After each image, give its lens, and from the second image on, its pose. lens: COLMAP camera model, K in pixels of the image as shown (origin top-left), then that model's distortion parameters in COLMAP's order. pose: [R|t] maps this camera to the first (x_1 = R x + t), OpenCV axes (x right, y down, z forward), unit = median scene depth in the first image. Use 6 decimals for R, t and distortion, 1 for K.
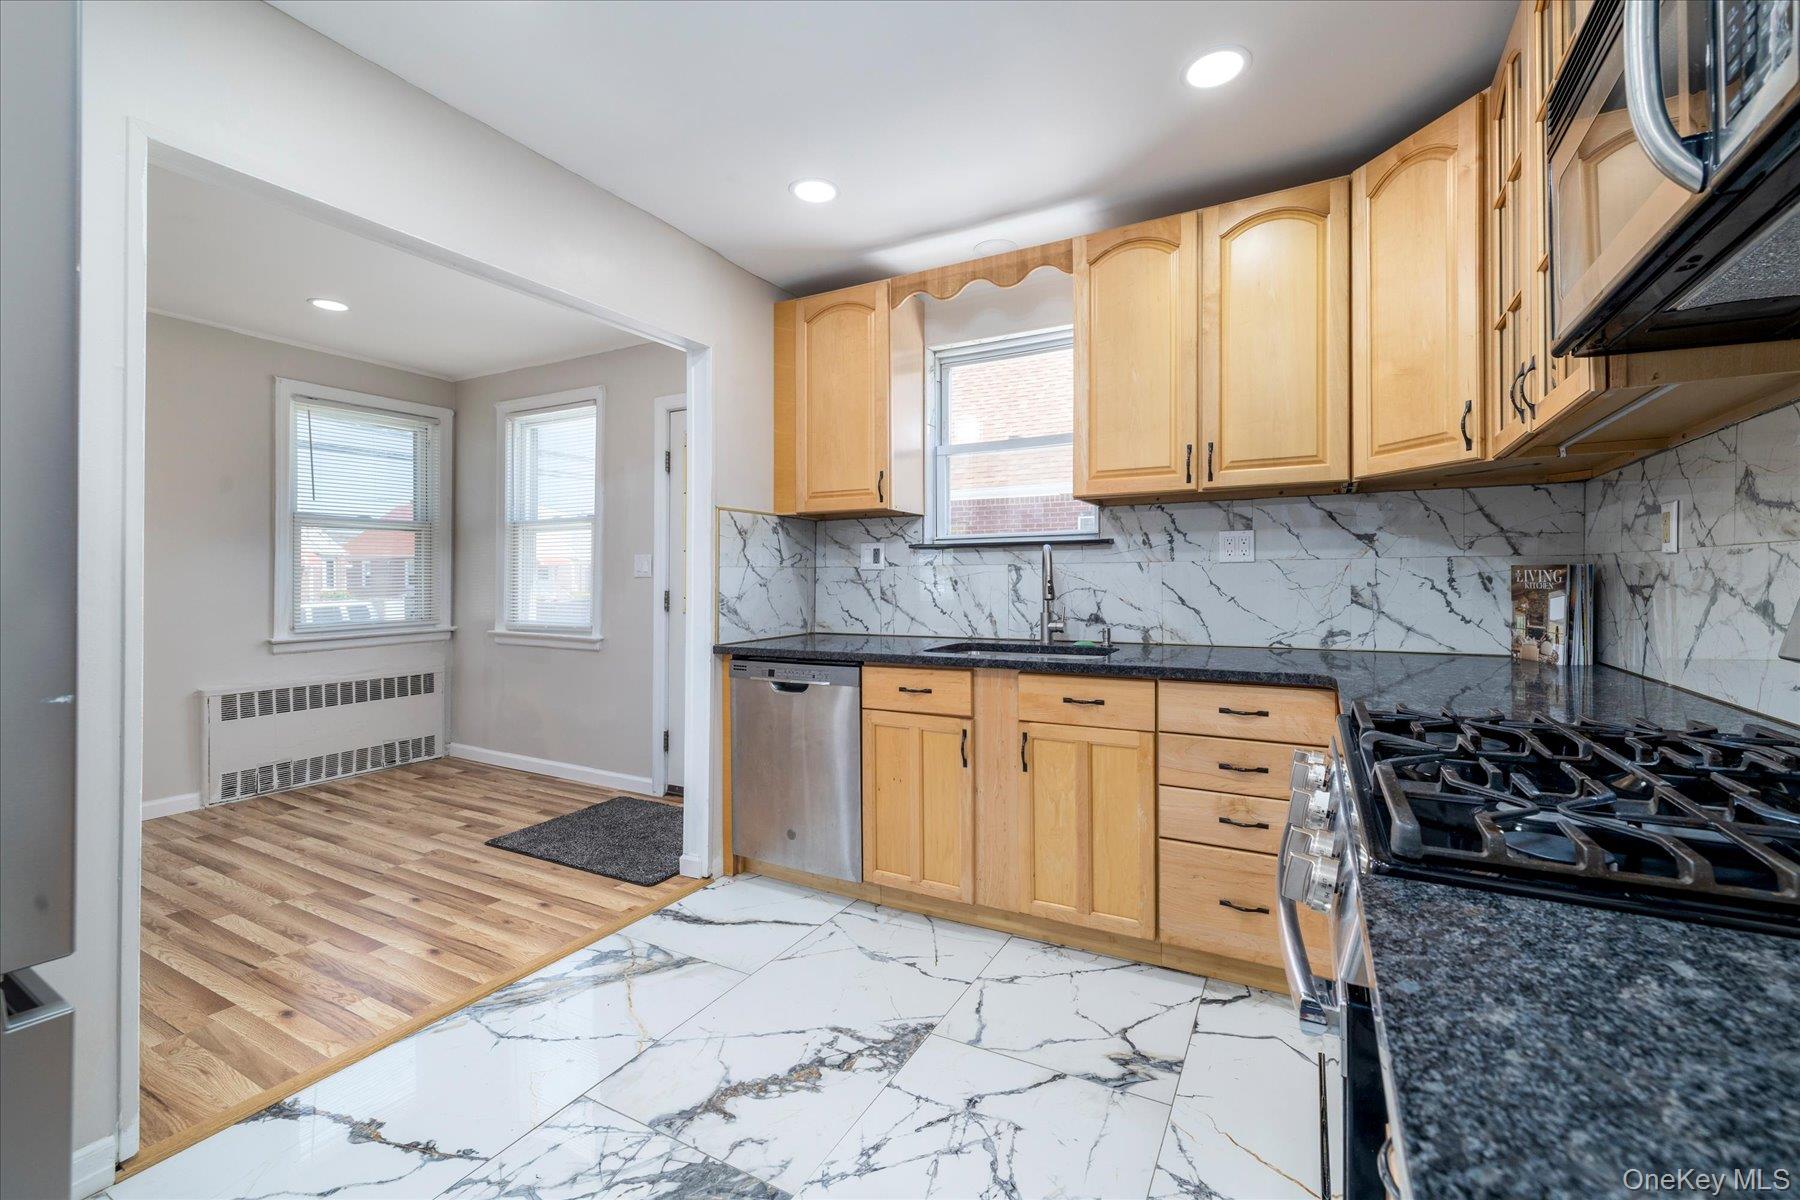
lens RADIAL K [[755.1, 0, 910.8], [0, 755.1, 578.1], [0, 0, 1]] dist [0.000718, 0.000436]
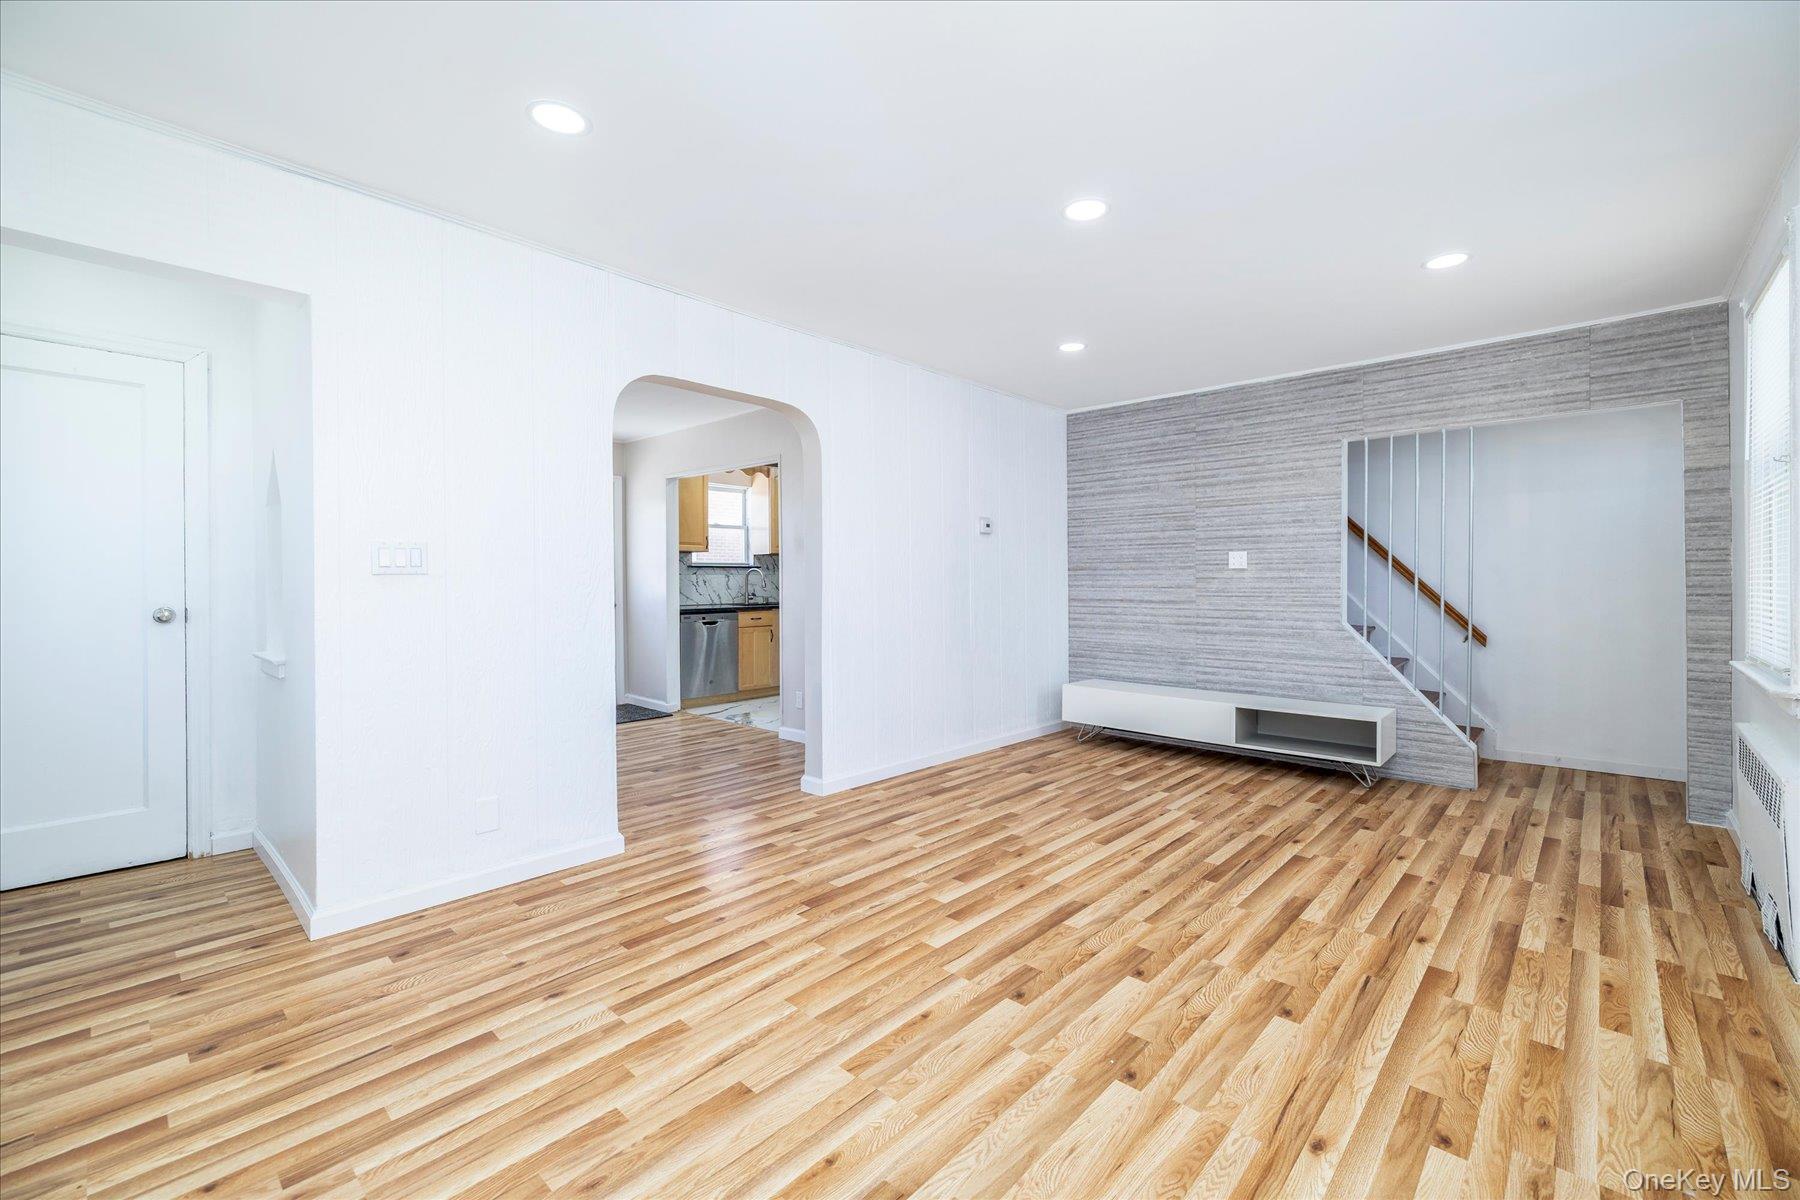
lens RADIAL K [[755.1, 0, 910.8], [0, 755.1, 578.1], [0, 0, 1]] dist [0.000718, 0.000436]
pose [[0.243151, -0.003594, 0.969982, -2.813261], [-0.004811, 0.999976, 0.004911, -0.027148], [-0.969976, -0.005860, 0.243128, -0.323675]]
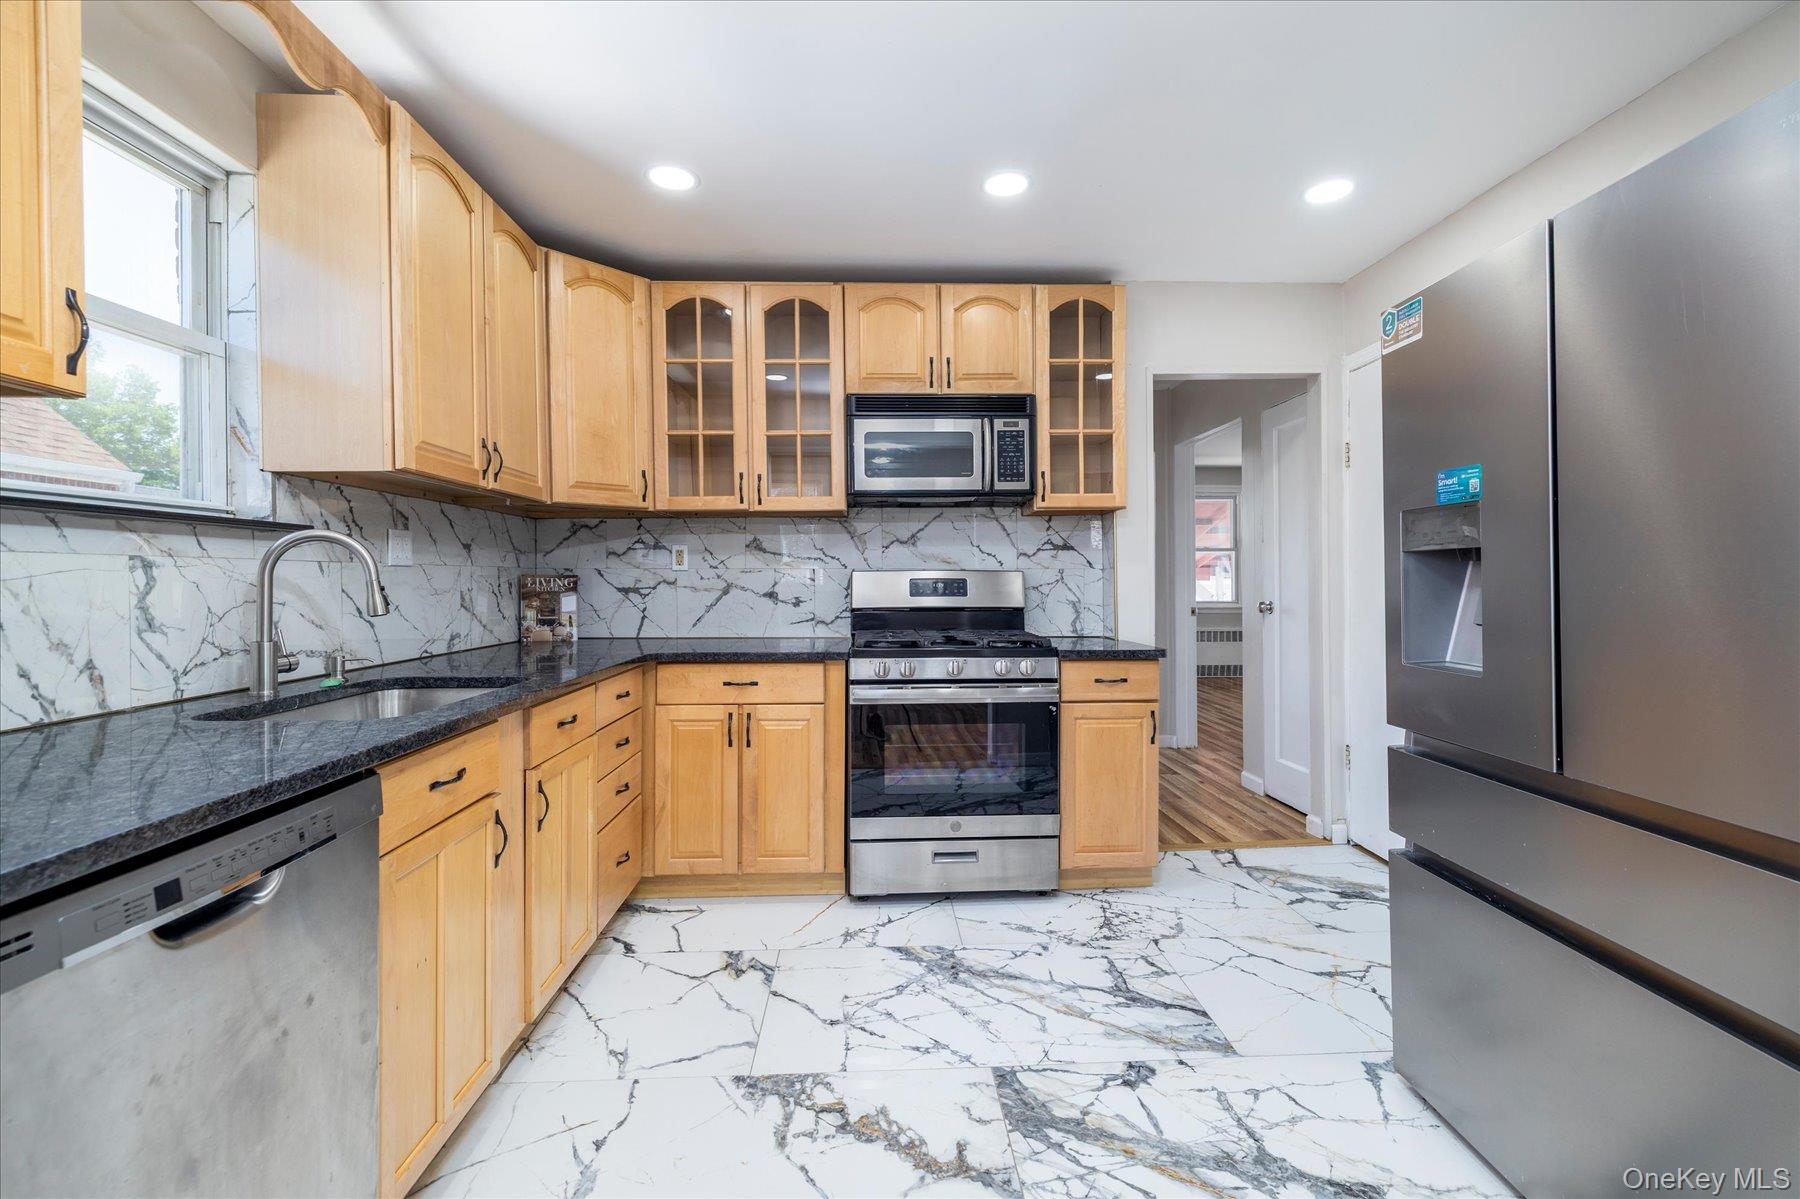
lens RADIAL K [[755.1, 0, 910.8], [0, 755.1, 577.6], [0, 0, 1]] dist [0.000718, 0.000436]
pose [[-0.519670, 0.010028, 0.854308, -0.683542], [0.005297, 0.999950, -0.008515, 0.003643], [-0.854351, 0.000100, -0.519697, 1.030937]]
